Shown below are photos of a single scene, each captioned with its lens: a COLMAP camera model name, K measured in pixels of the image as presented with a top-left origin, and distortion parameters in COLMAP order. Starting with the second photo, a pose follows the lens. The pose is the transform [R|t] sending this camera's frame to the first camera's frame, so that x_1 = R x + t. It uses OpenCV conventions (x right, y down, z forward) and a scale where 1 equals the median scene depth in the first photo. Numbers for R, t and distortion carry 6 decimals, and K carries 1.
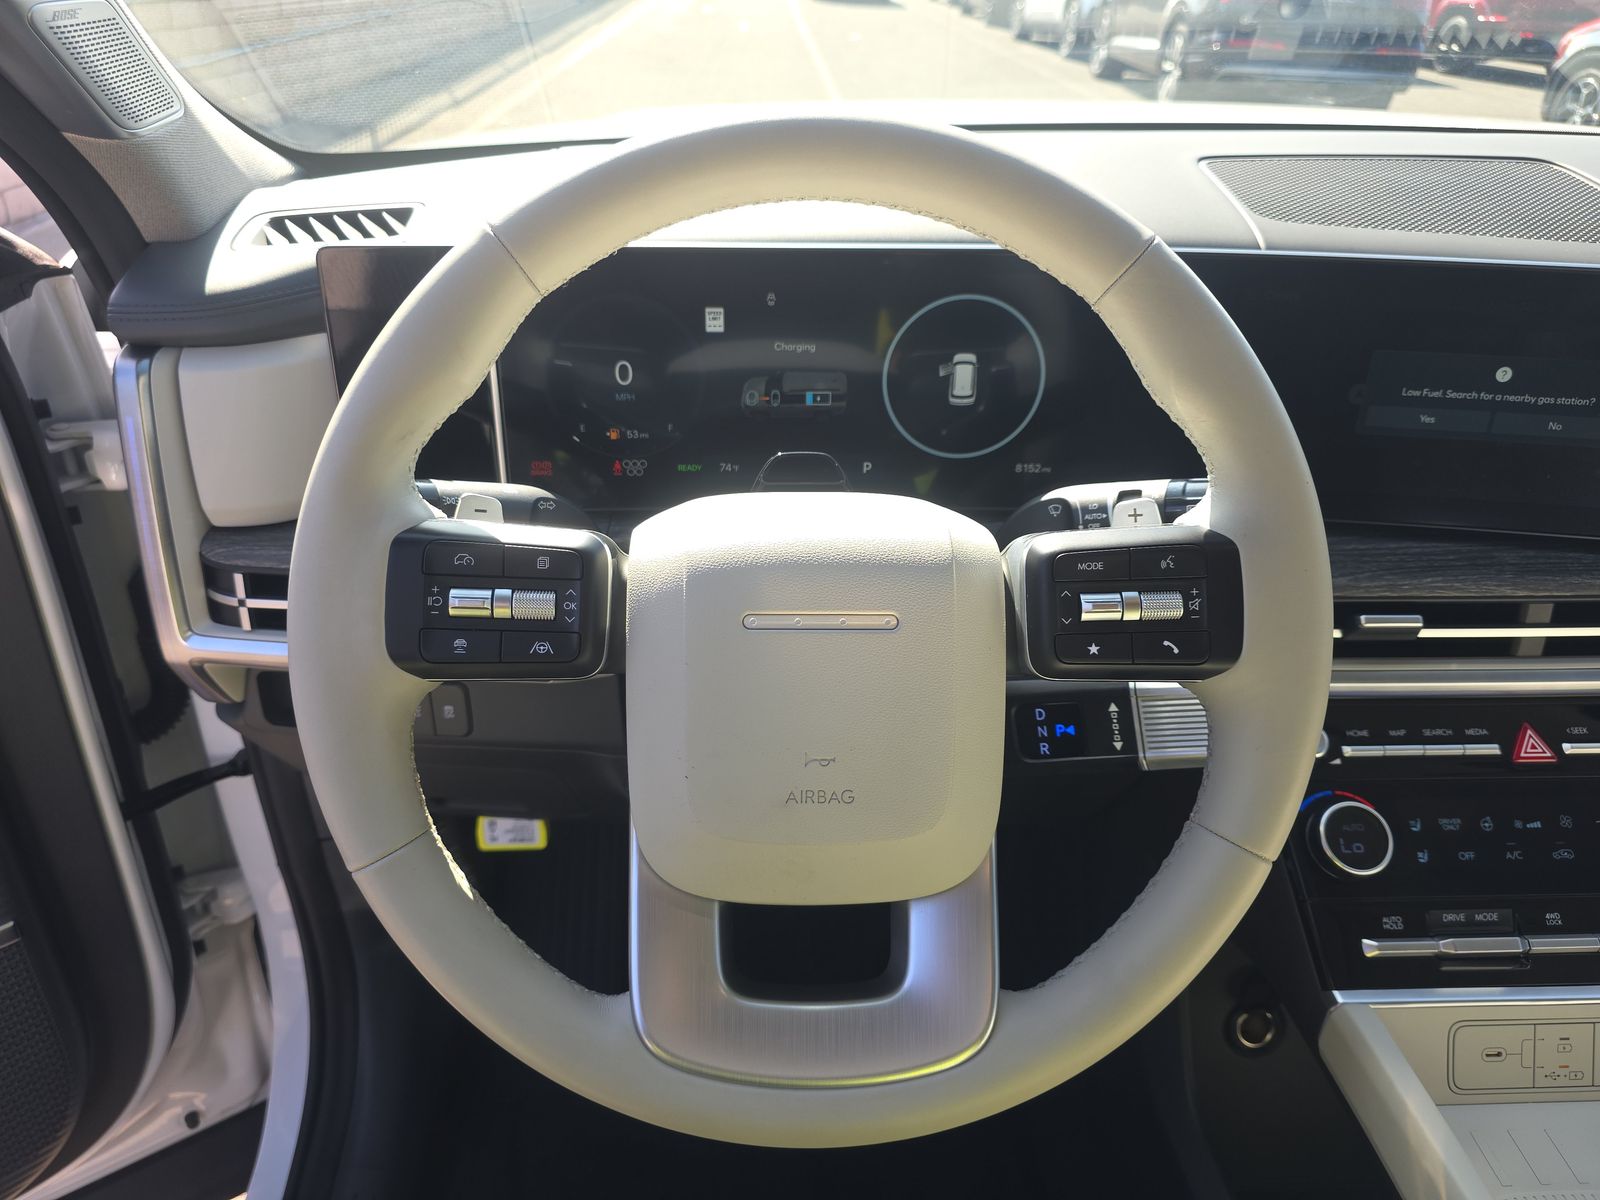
lens RADIAL K [[1098.4, 0, 727.1], [0, 1098.4, 584.3], [0, 0, 1]] dist [0.026330, -0.027692]
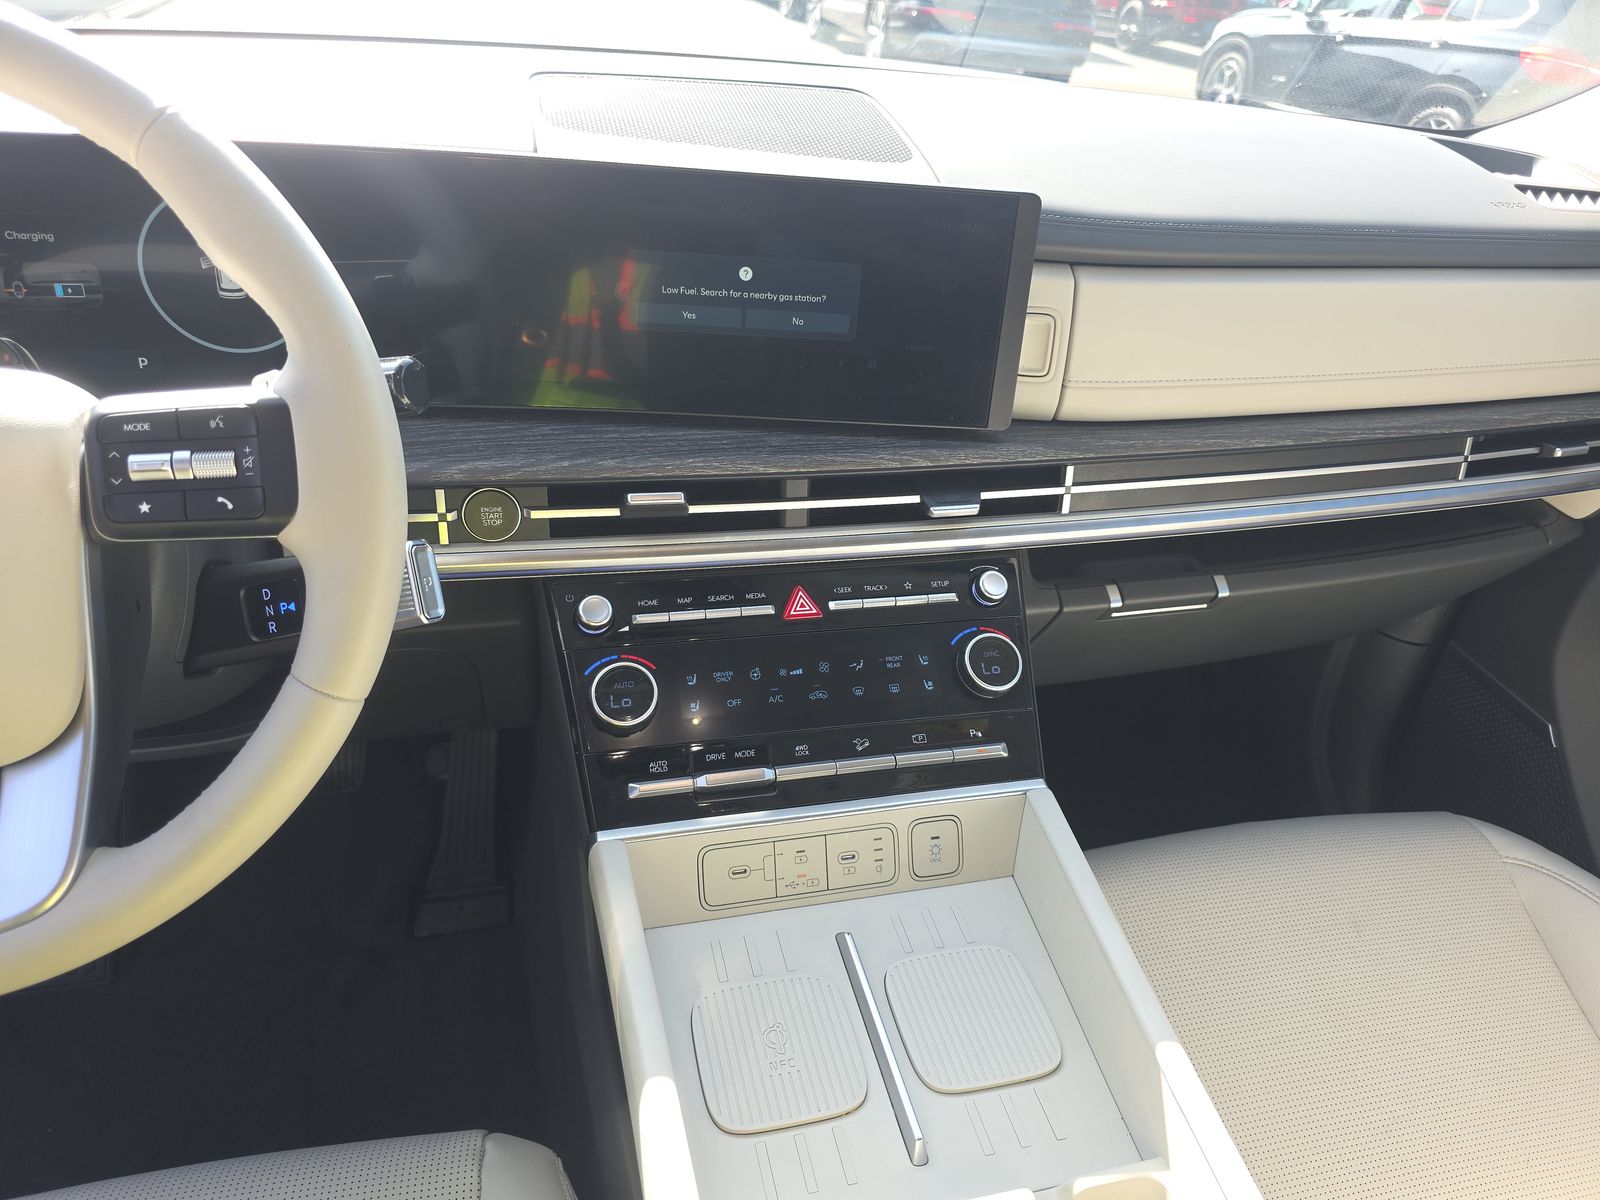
lens RADIAL K [[1098.4, 0, 798.8], [0, 1098.4, 583.4], [0, 0, 1]] dist [0.026330, -0.027692]
pose [[0.971441, -0.053646, 0.231137, 0.473815], [0.045812, 0.998183, 0.039134, 0.080947], [-0.232816, -0.027427, 0.972134, -0.104551]]
